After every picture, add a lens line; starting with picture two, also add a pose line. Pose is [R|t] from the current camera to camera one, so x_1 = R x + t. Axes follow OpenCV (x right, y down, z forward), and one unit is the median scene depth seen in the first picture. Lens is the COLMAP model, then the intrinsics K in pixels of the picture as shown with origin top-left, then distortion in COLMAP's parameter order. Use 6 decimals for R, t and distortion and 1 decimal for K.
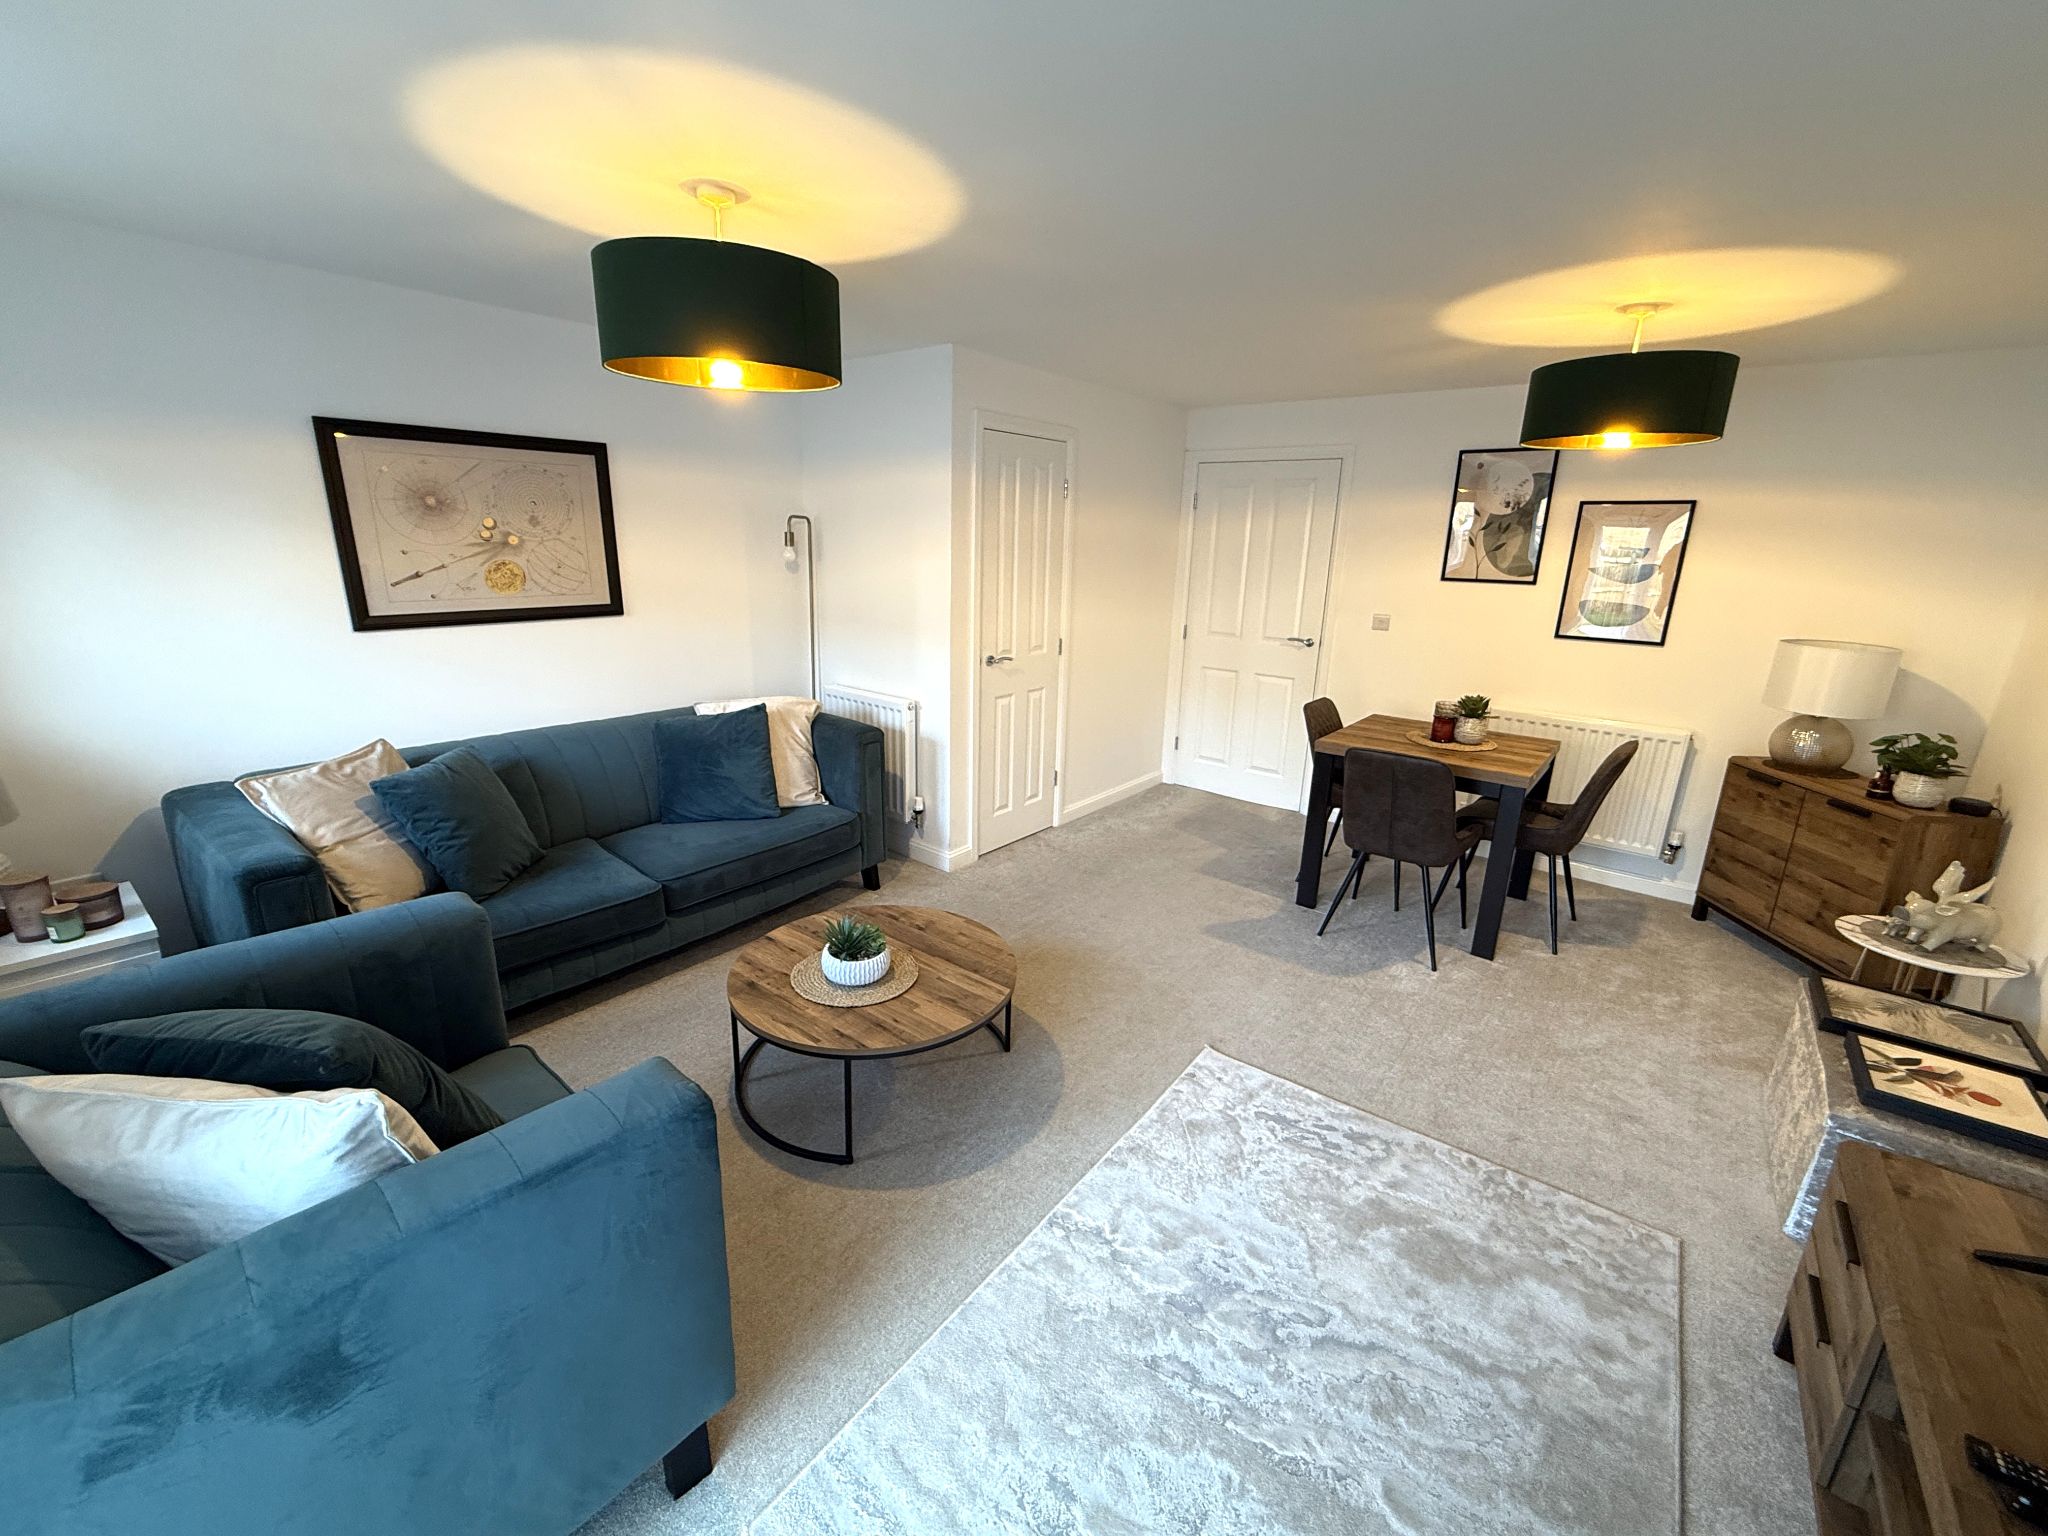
lens RADIAL K [[833.2, 0, 1024.0], [0, 833.2, 768.0], [0, 0, 1]] dist [-0.002345, 0.000108]
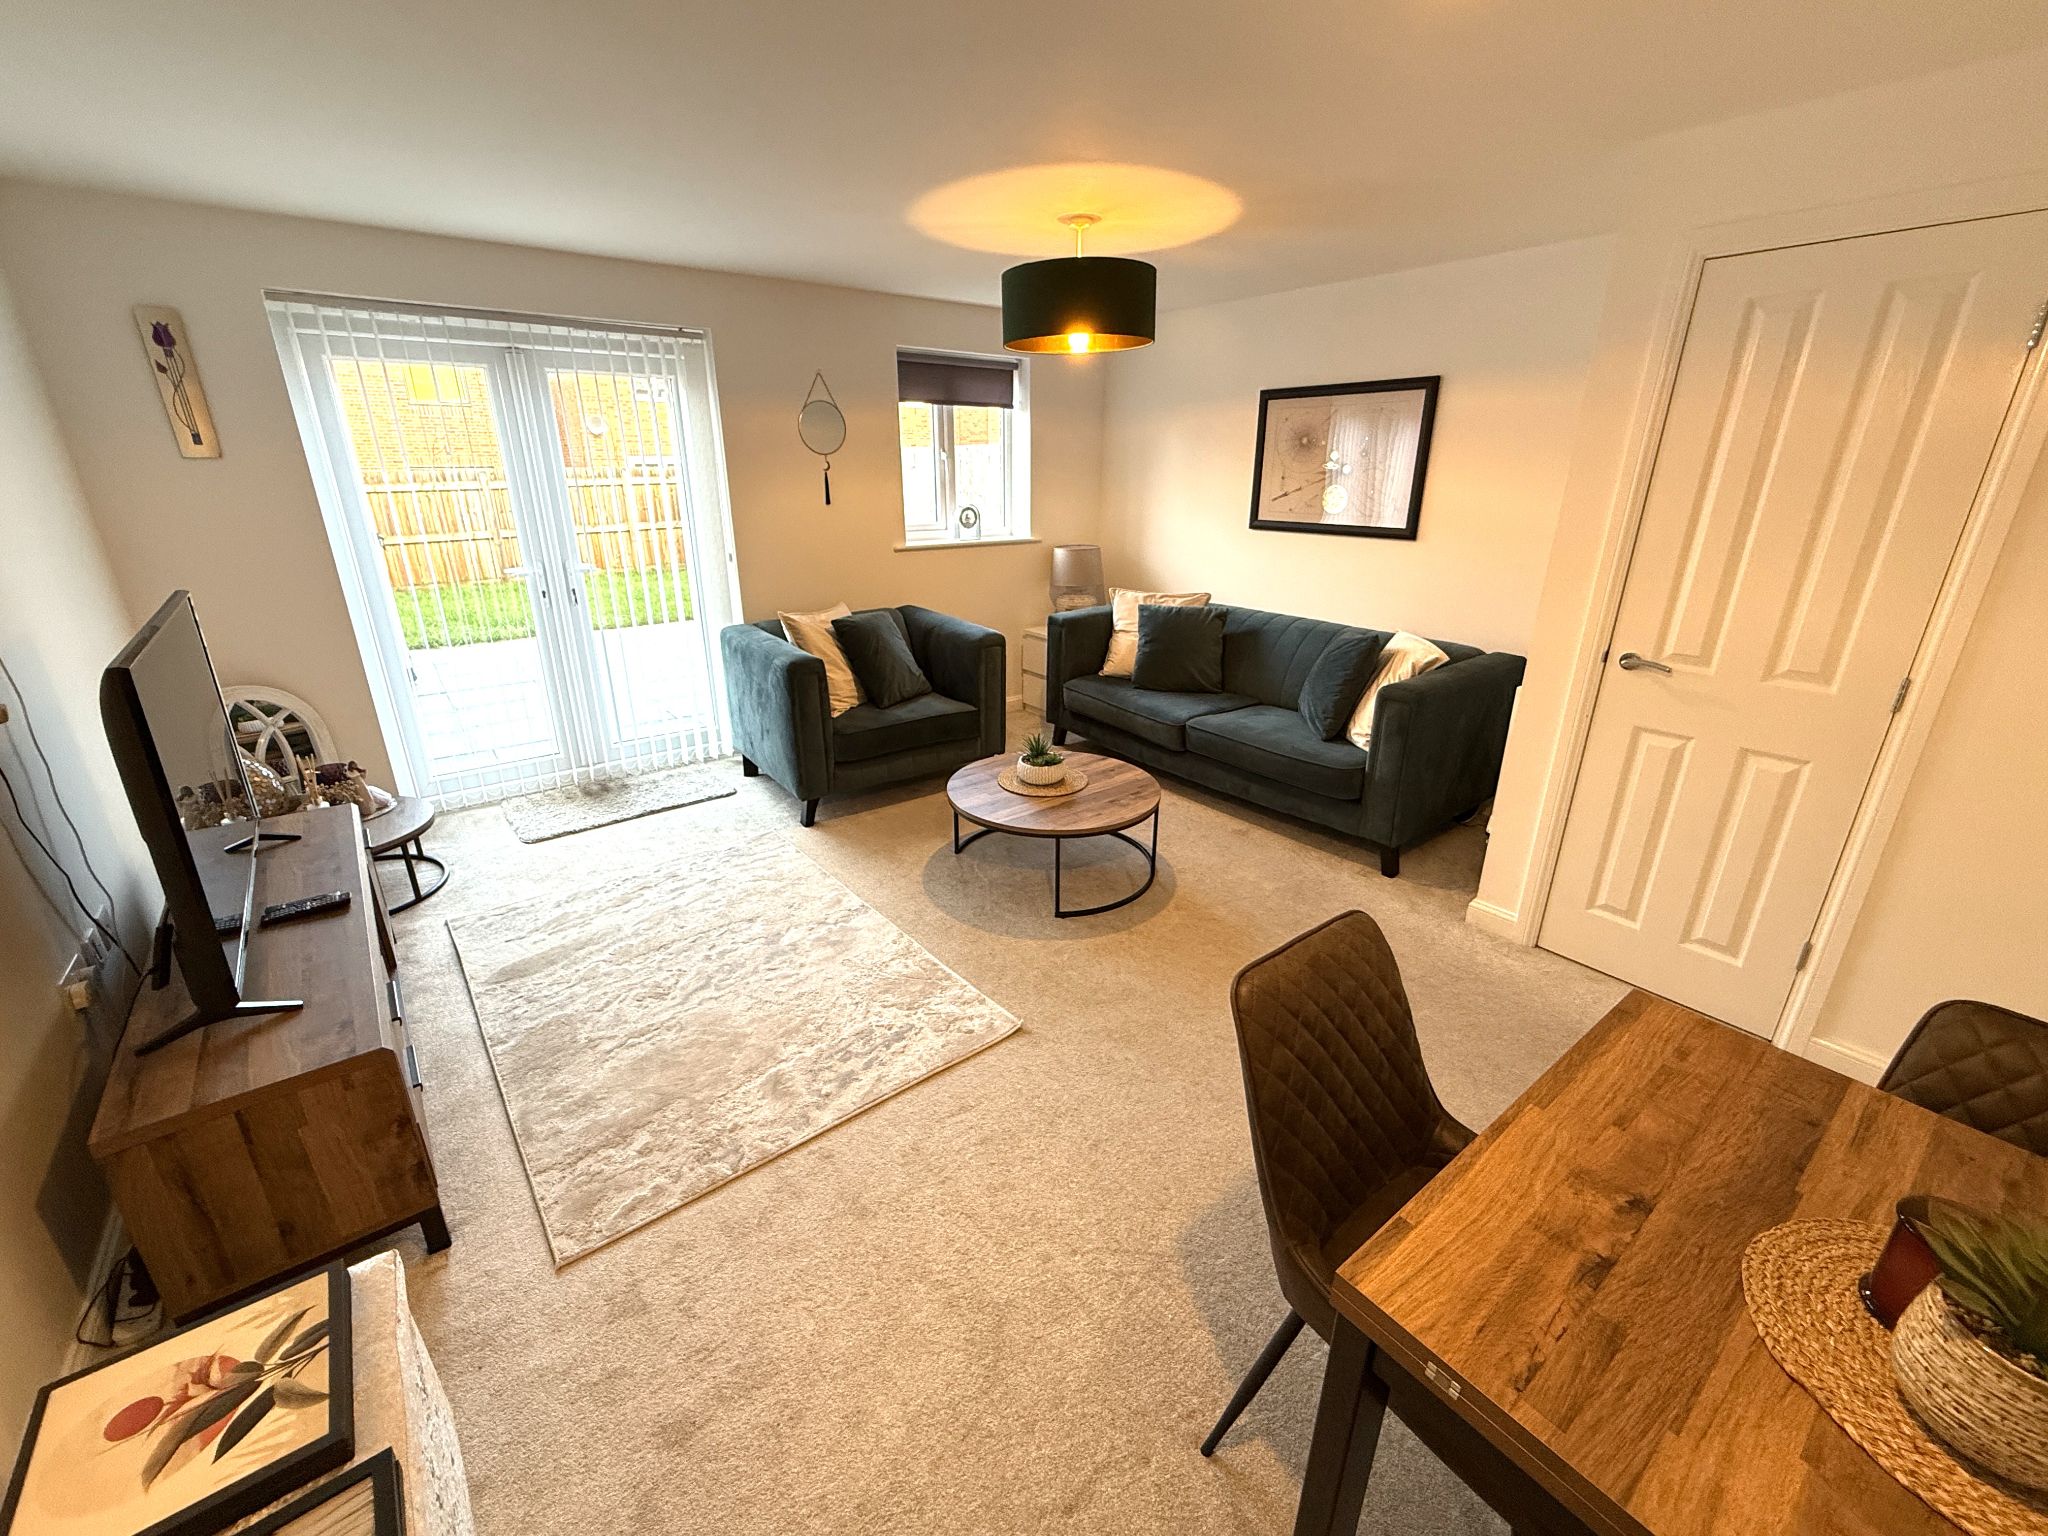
lens RADIAL K [[831.8, 0, 1022.8], [0, 831.8, 767.4], [0, 0, 1]] dist [-0.001200, 0.000461]
pose [[-0.233689, 0.309377, -0.921778, 0.850197], [-0.270989, 0.889740, 0.367325, -0.213254], [0.933785, 0.335632, -0.124084, 0.899360]]
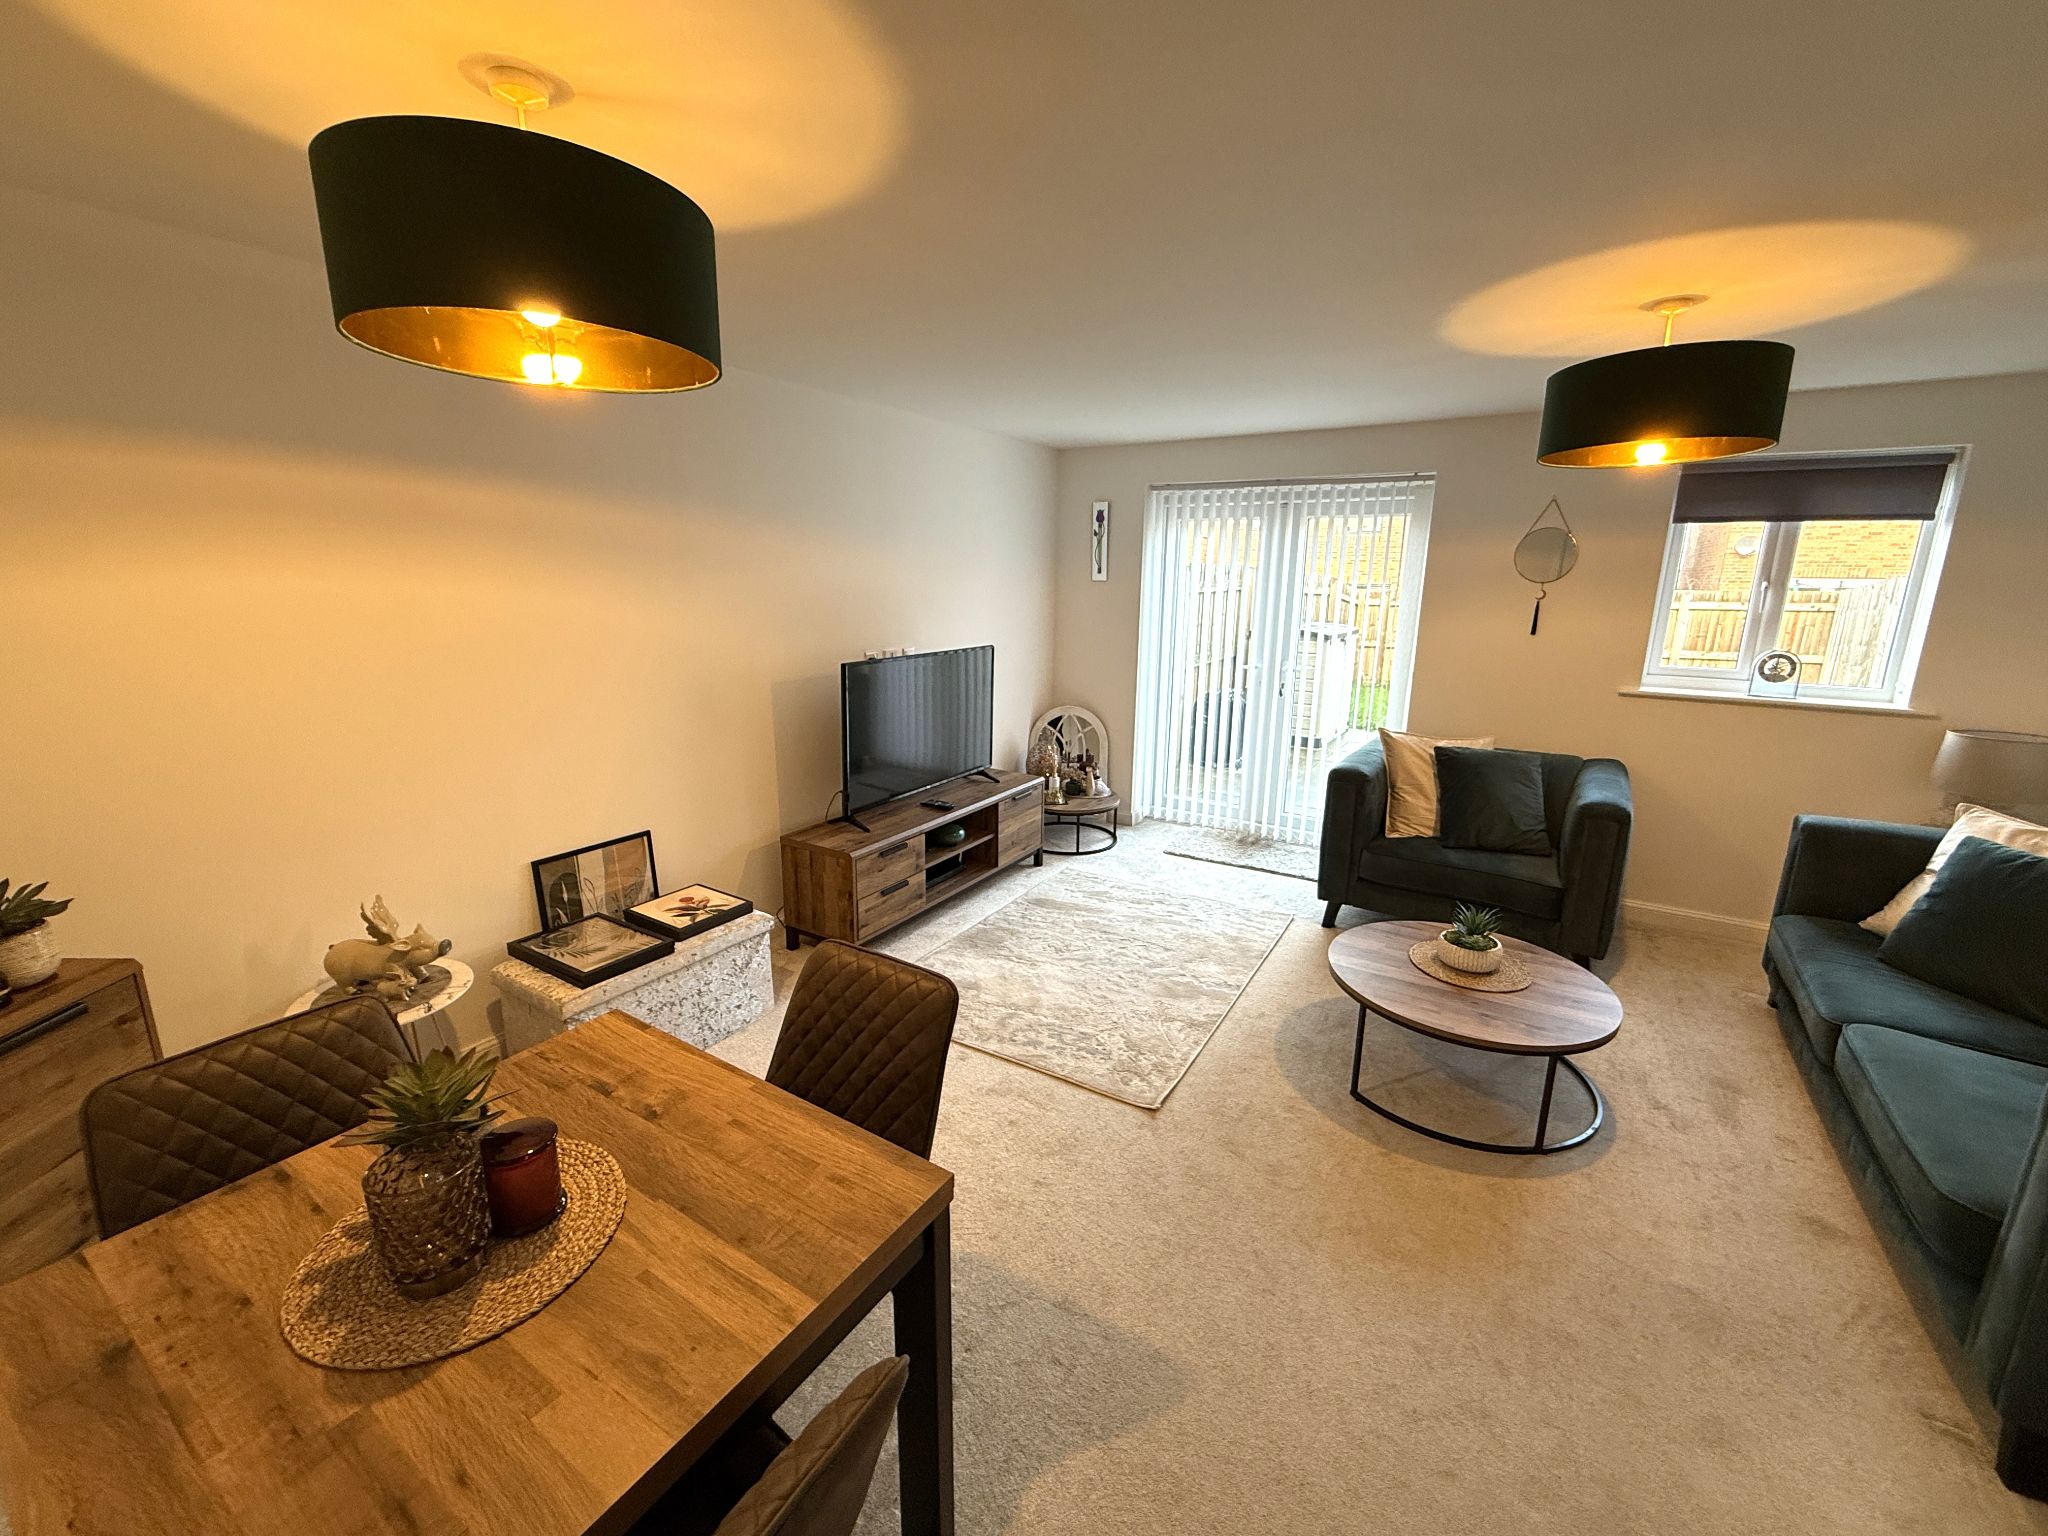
lens RADIAL K [[833.2, 0, 1024.0], [0, 833.2, 768.0], [0, 0, 1]] dist [-0.002345, 0.000108]
pose [[-0.992838, -0.012143, -0.118846, 0.428450], [-0.067954, 0.875608, 0.478219, -0.391428], [0.098255, 0.482870, -0.870162, 1.431291]]
